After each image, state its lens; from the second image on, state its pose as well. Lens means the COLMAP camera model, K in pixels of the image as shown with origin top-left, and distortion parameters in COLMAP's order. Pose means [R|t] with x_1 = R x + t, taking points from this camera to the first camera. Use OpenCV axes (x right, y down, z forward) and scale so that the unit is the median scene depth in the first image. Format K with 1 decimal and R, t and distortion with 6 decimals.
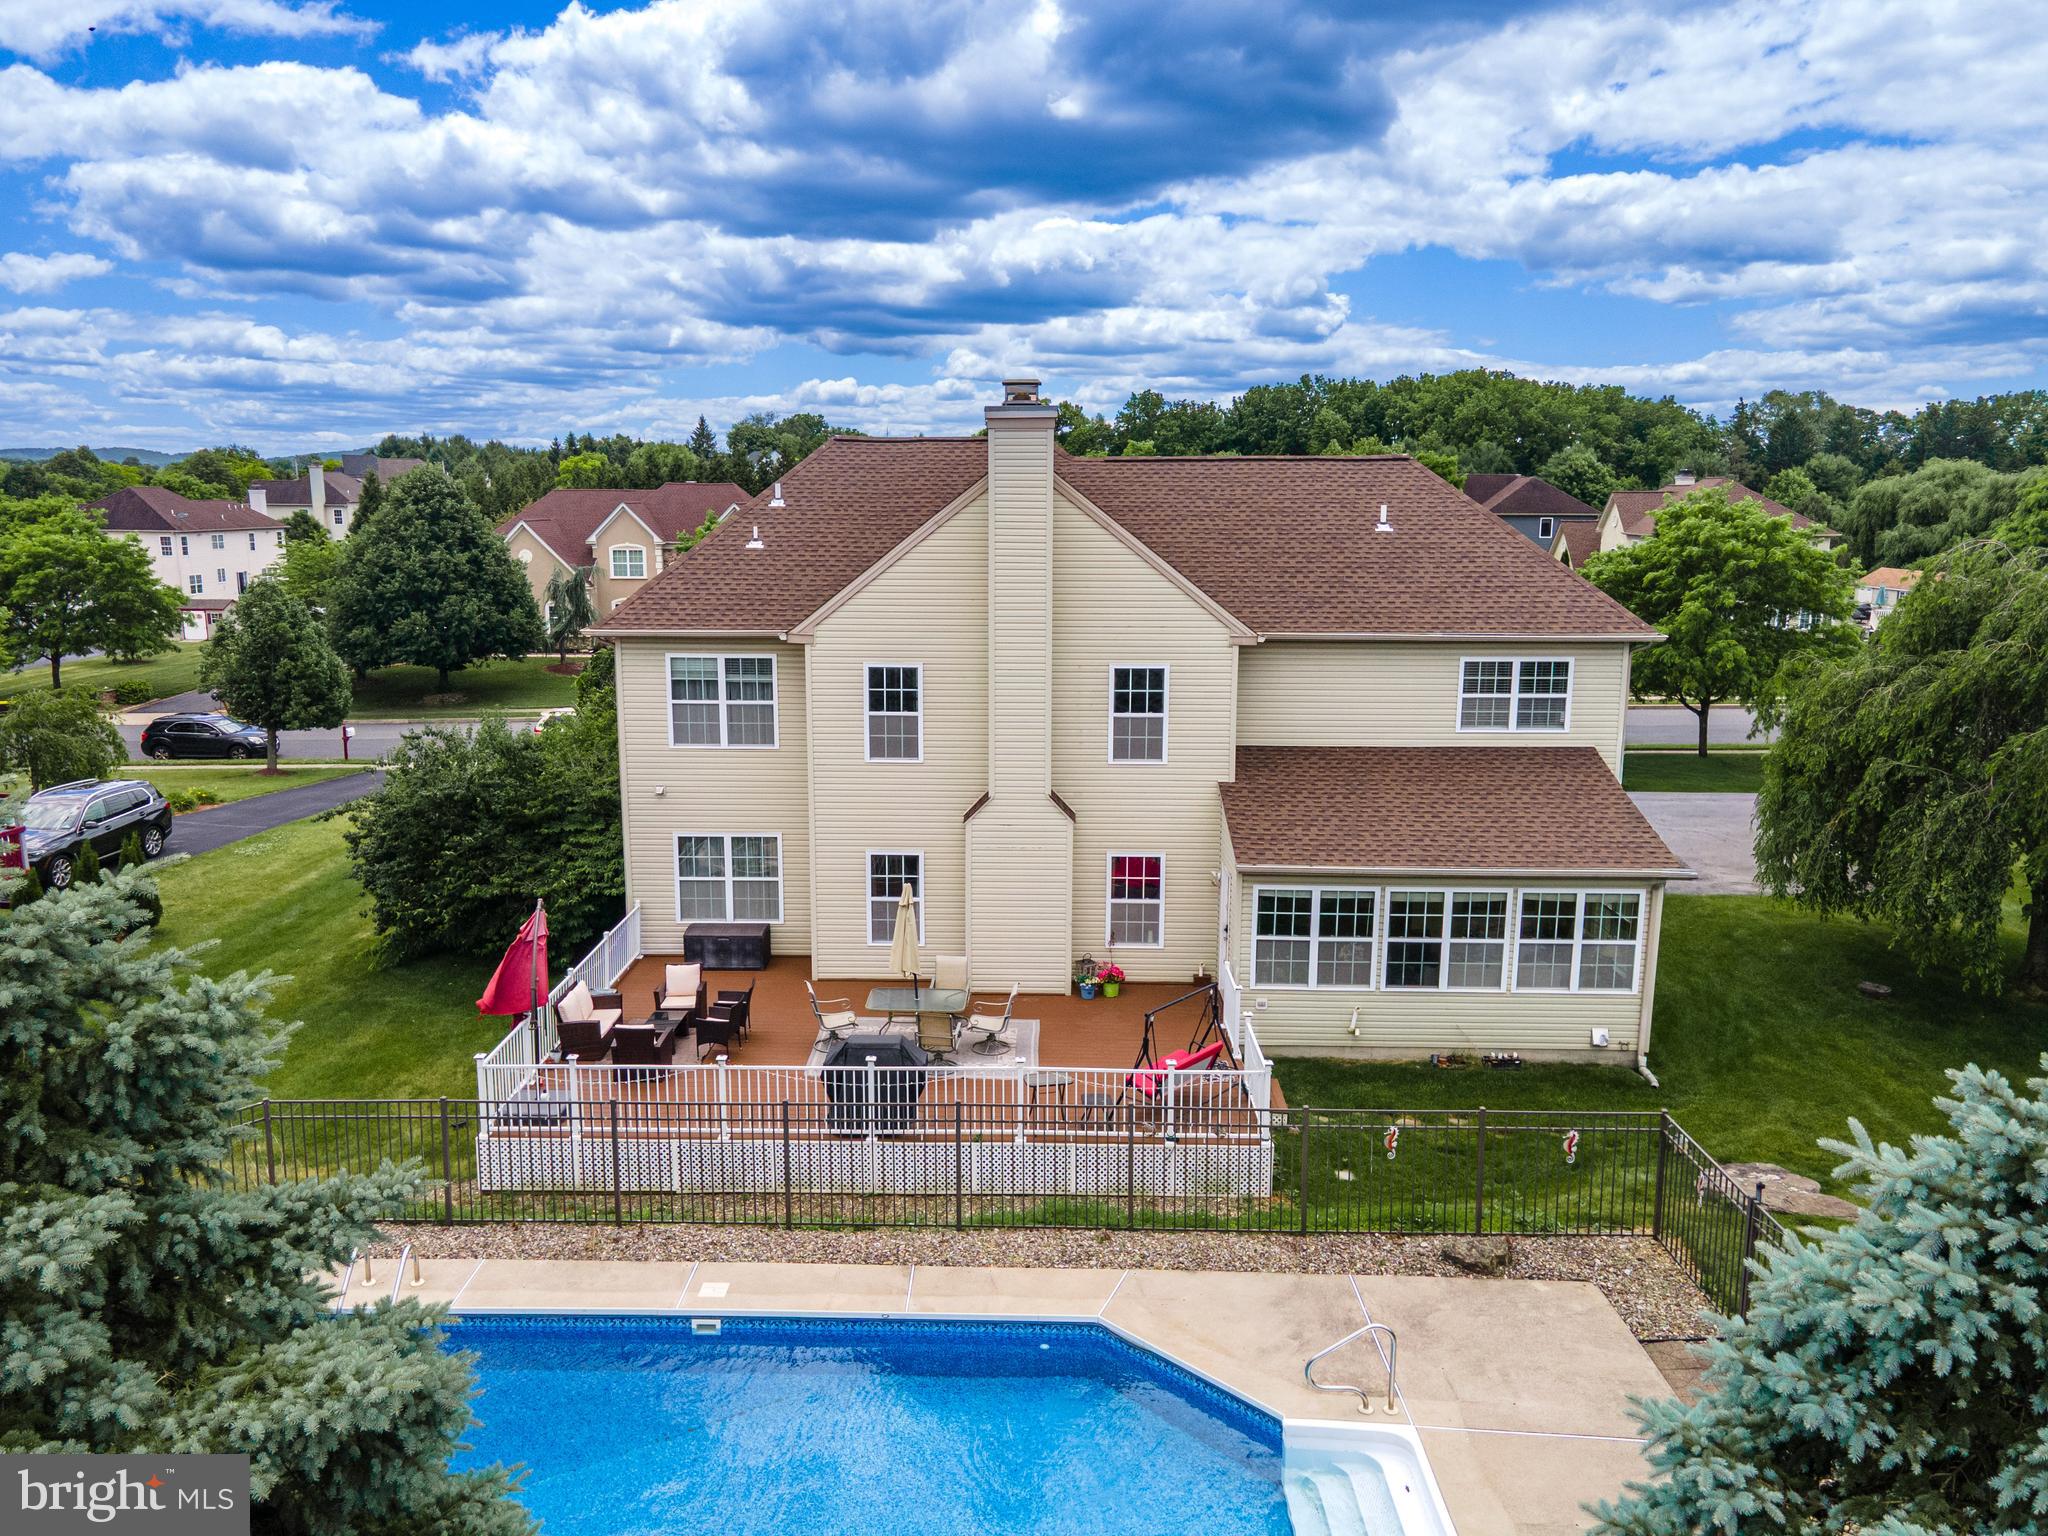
lens RADIAL K [[1505.3, 0, 992.8], [0, 1505.3, 761.2], [0, 0, 1]] dist [0.042597, 0.002456]
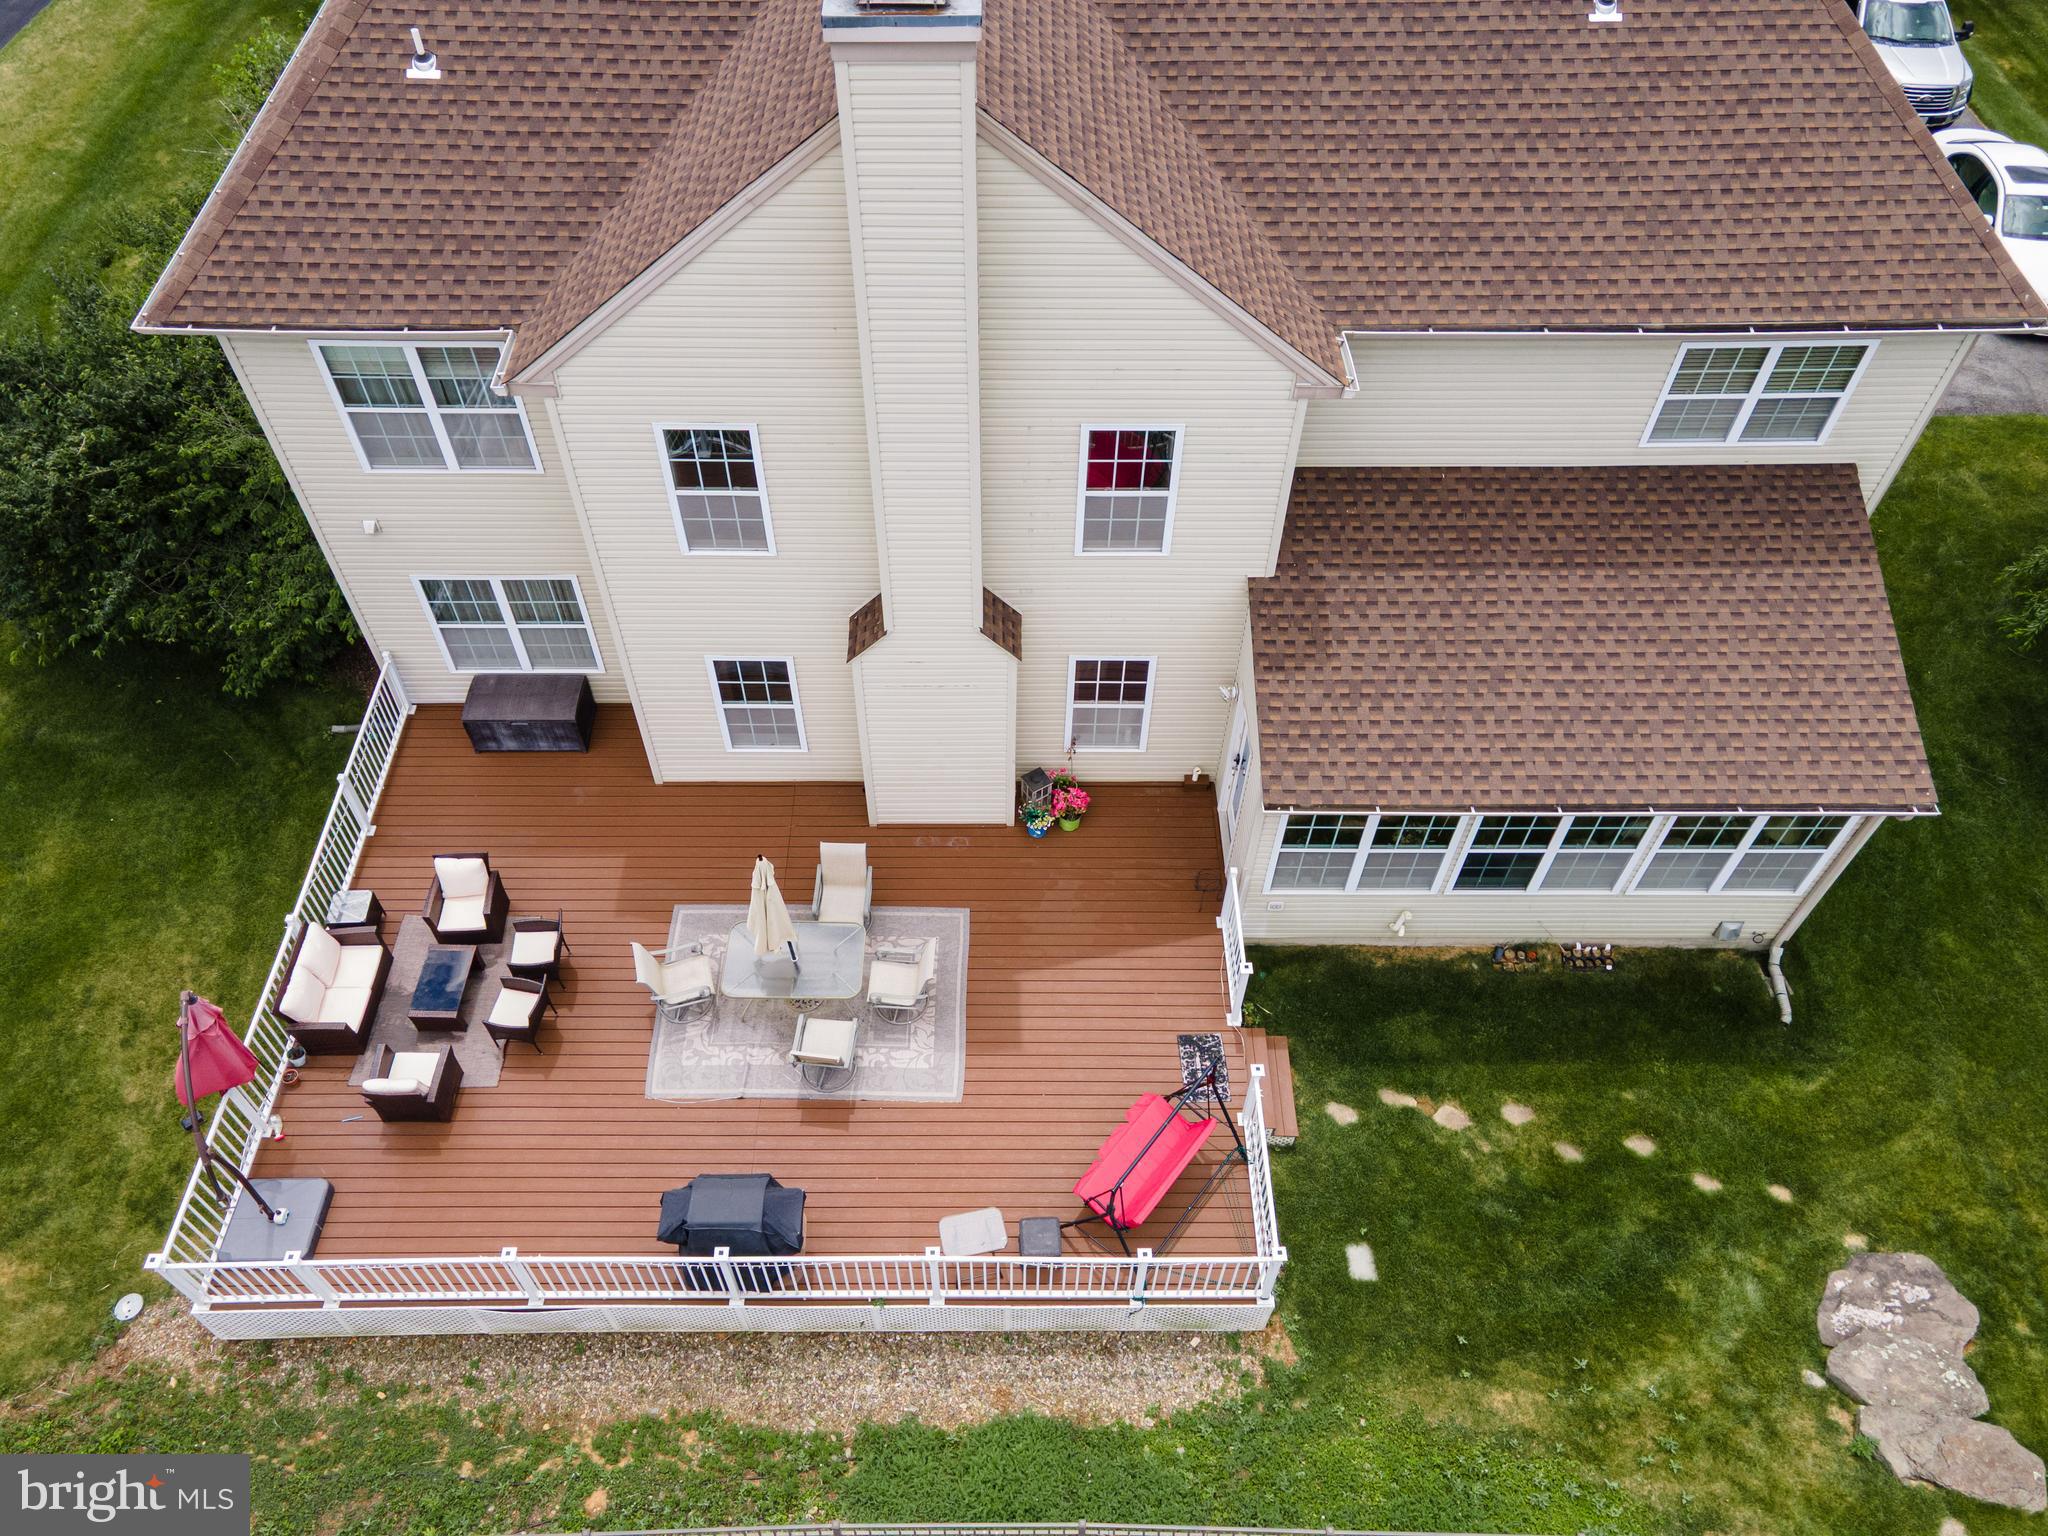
lens RADIAL K [[1500.3, 0, 1007.3], [0, 1500.3, 773.9], [0, 0, 1]] dist [0.027239, 0.031491]
pose [[0.999517, -0.022954, 0.020960, 0.033963], [0.003695, 0.757261, 0.653102, -0.338396], [-0.030863, -0.652709, 0.756980, 0.475839]]
